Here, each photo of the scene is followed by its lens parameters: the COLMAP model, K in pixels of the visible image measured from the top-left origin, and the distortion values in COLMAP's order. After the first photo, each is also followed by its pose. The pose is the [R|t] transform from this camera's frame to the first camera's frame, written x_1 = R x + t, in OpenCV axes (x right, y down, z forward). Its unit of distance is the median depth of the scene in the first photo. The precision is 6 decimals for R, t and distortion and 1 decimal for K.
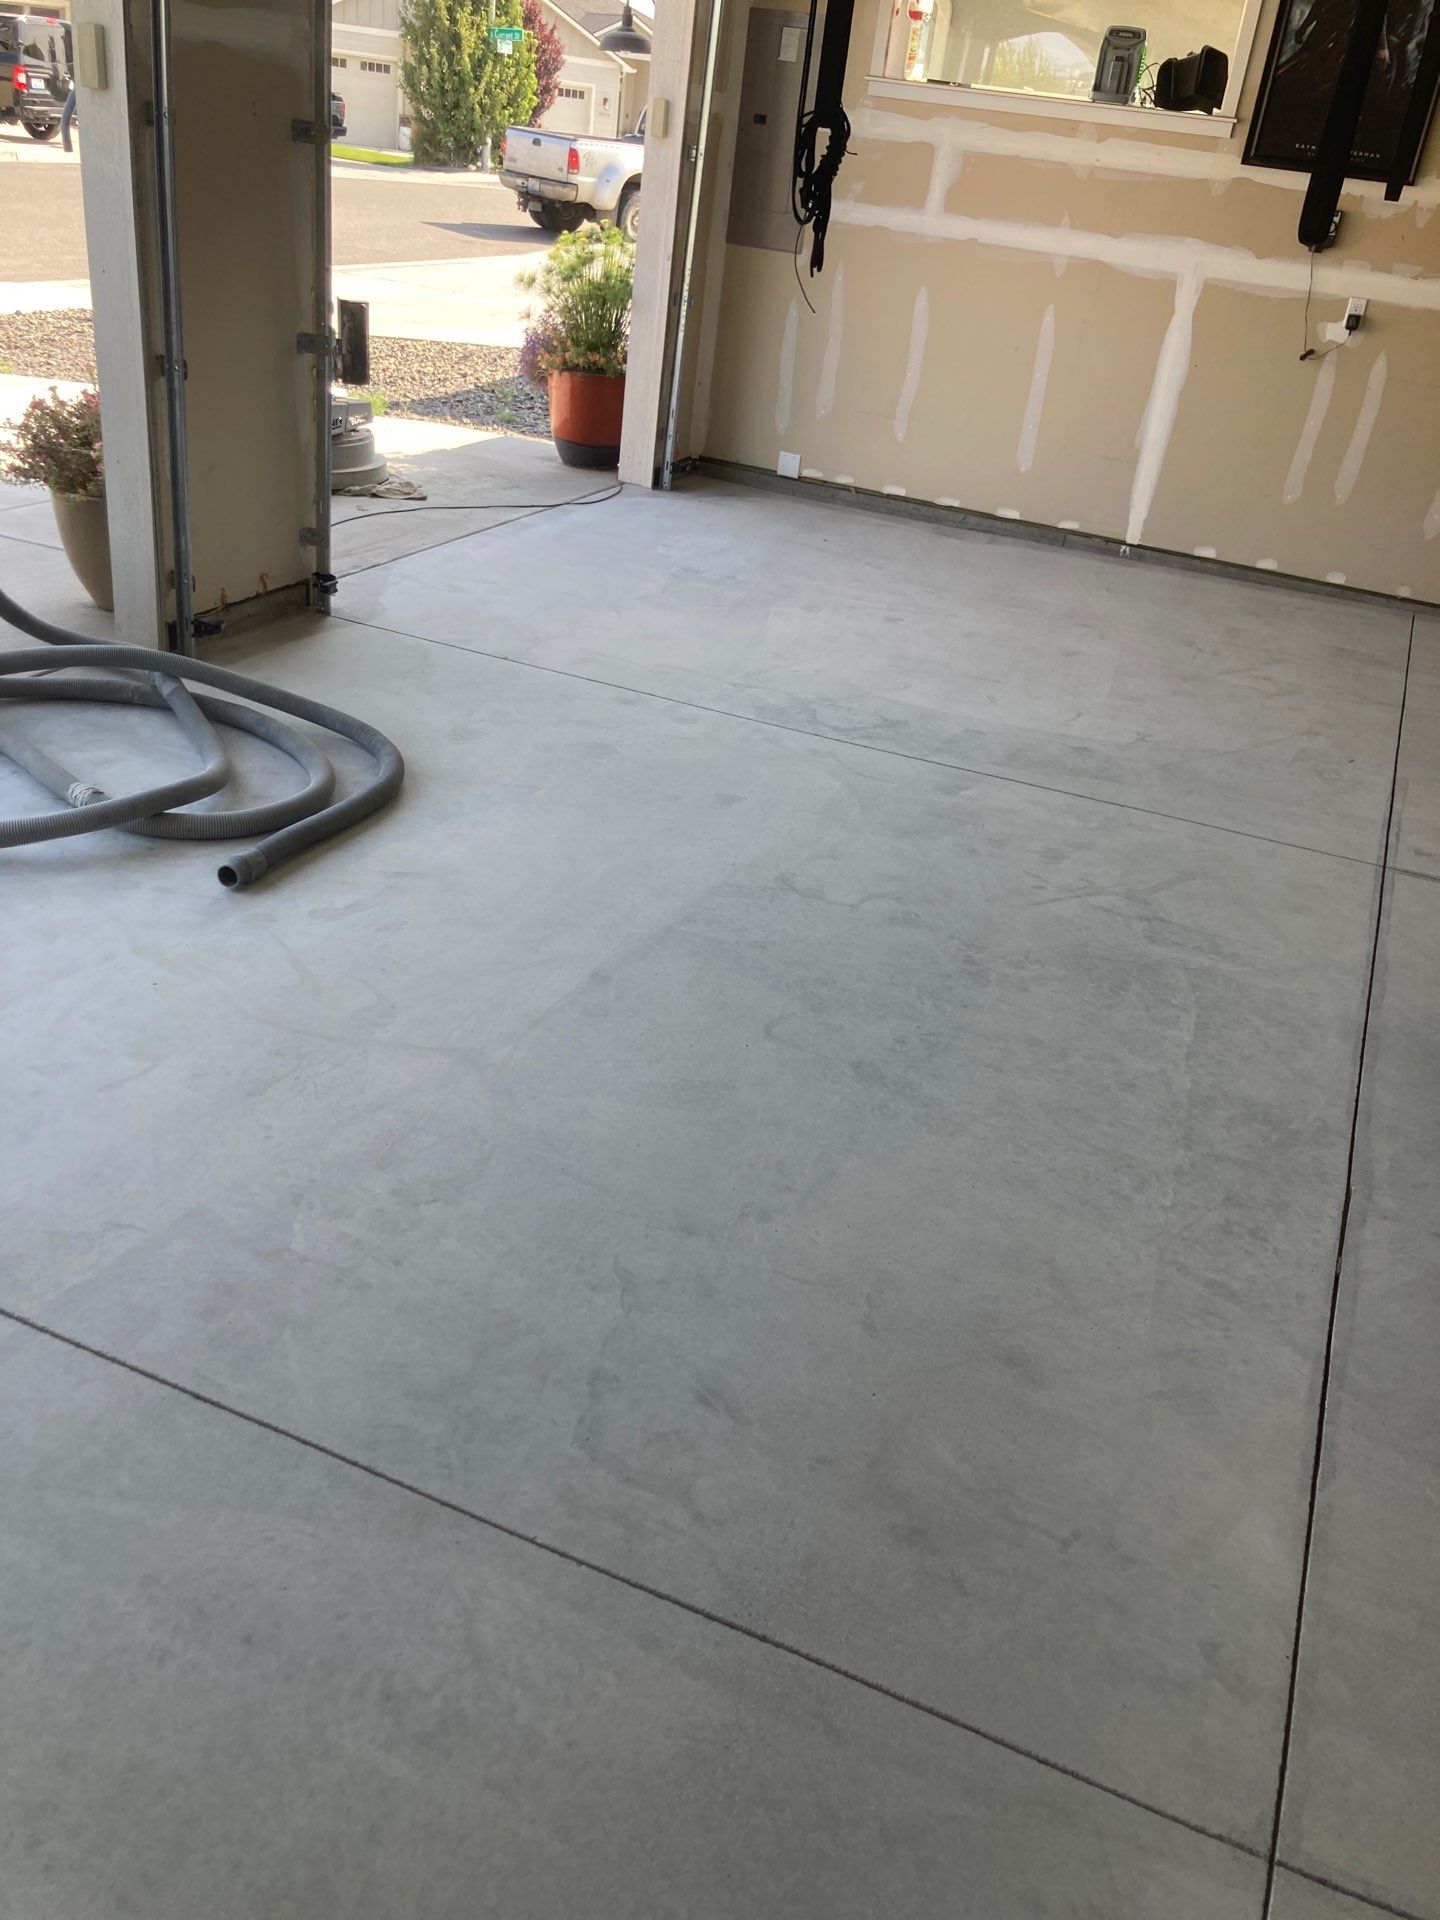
lens RADIAL K [[1531.3, 0, 705.7], [0, 1531.3, 985.2], [0, 0, 1]] dist [0.001708, -0.001719]
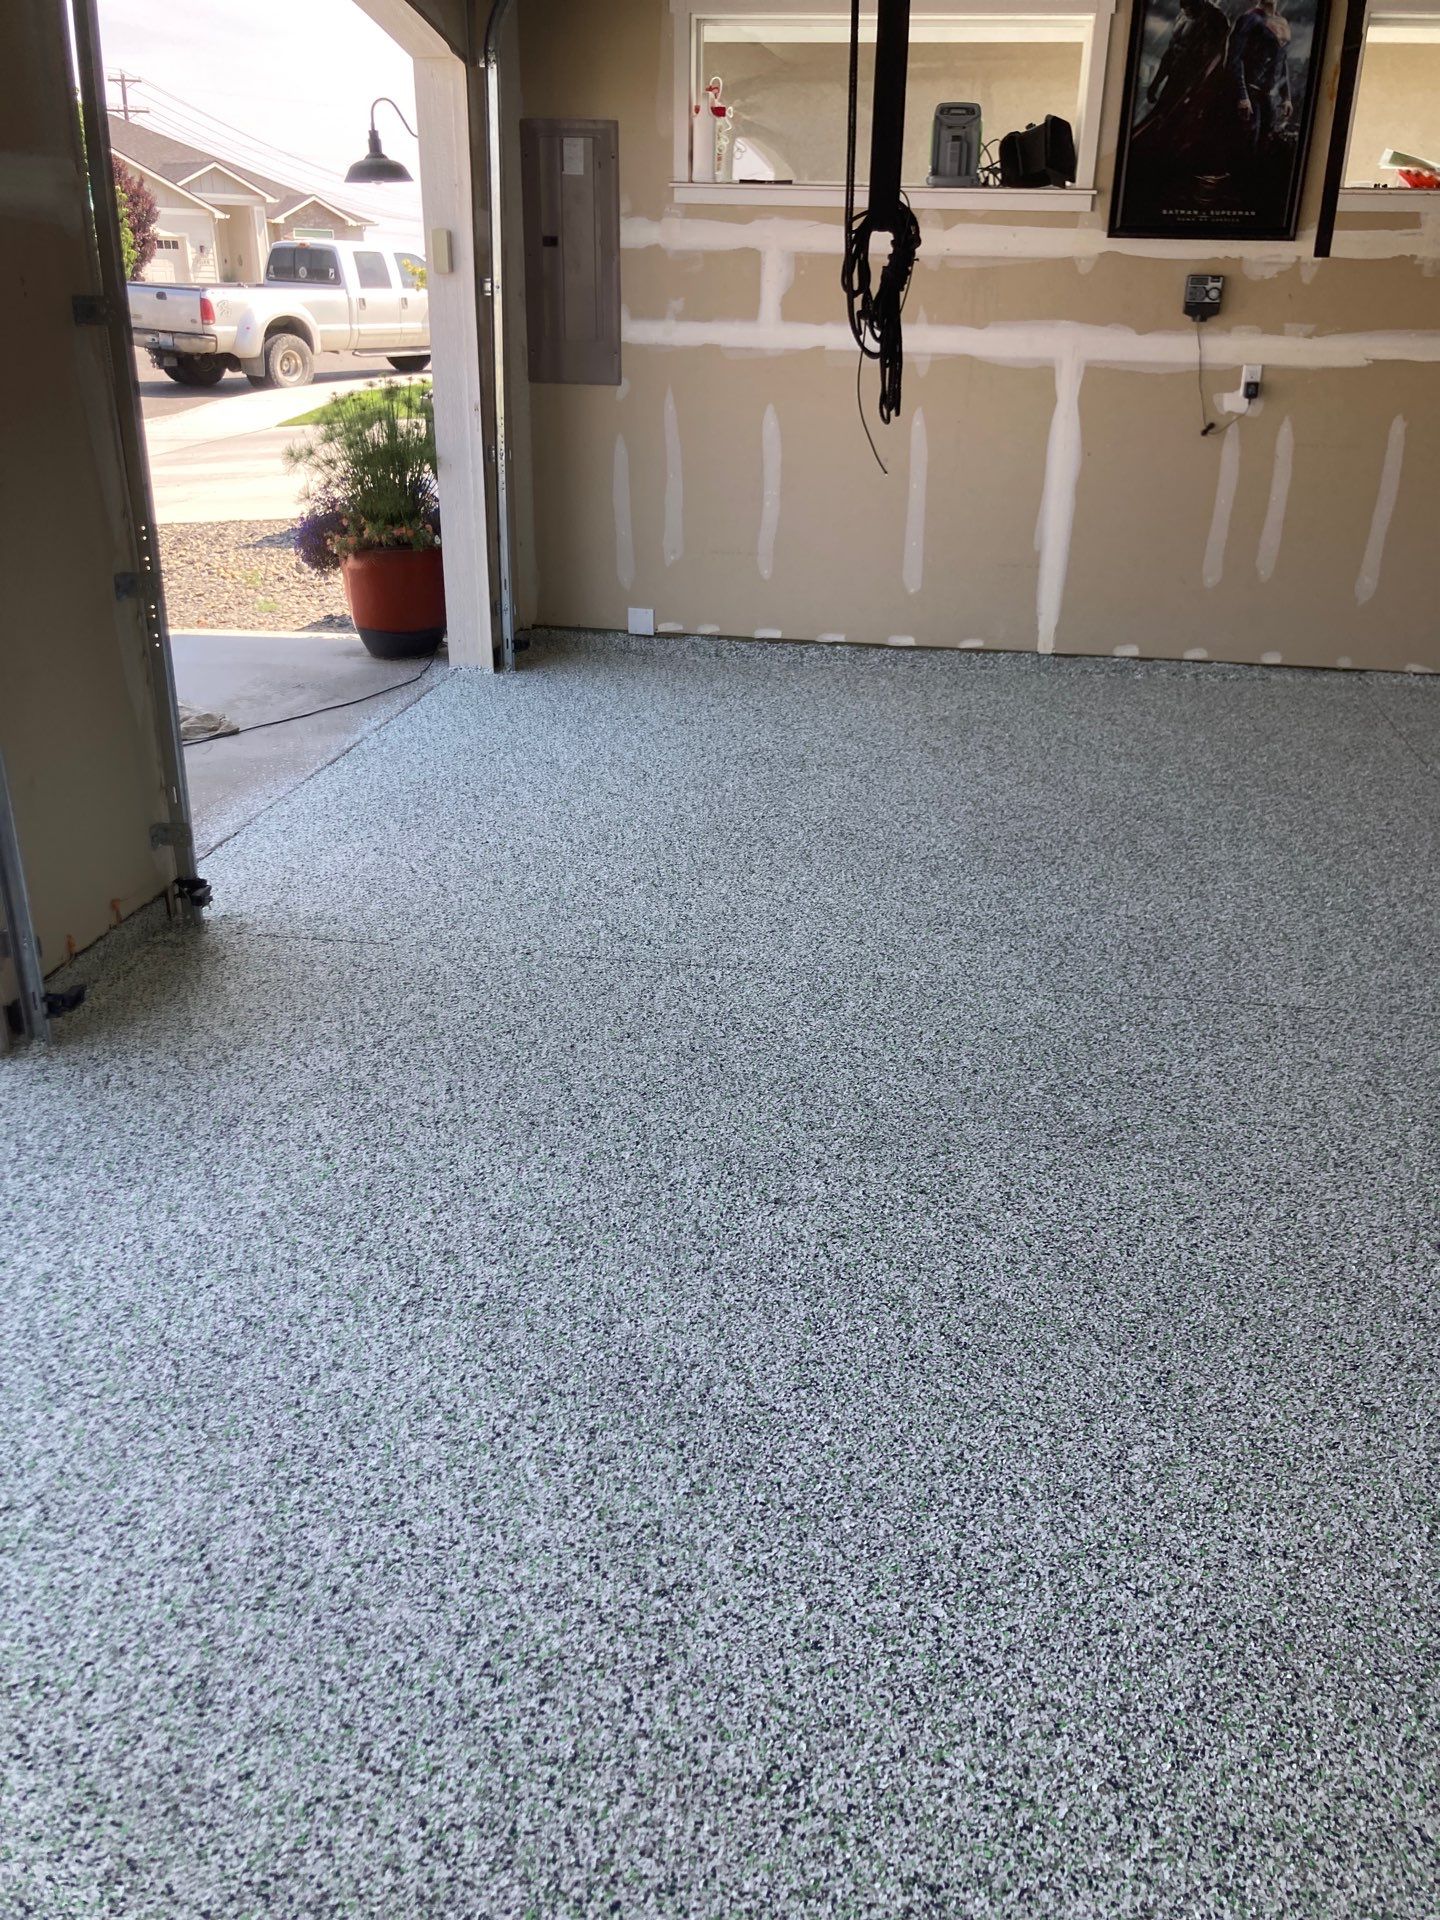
lens RADIAL K [[1543.0, 0, 720.0], [0, 1543.0, 960.0], [0, 0, 1]] dist [-0.034401, 0.074936]
pose [[0.963750, -0.185276, 0.191987, -0.119356], [0.199152, 0.978394, -0.055523, -0.108590], [-0.177552, 0.091745, 0.979826, 0.182451]]
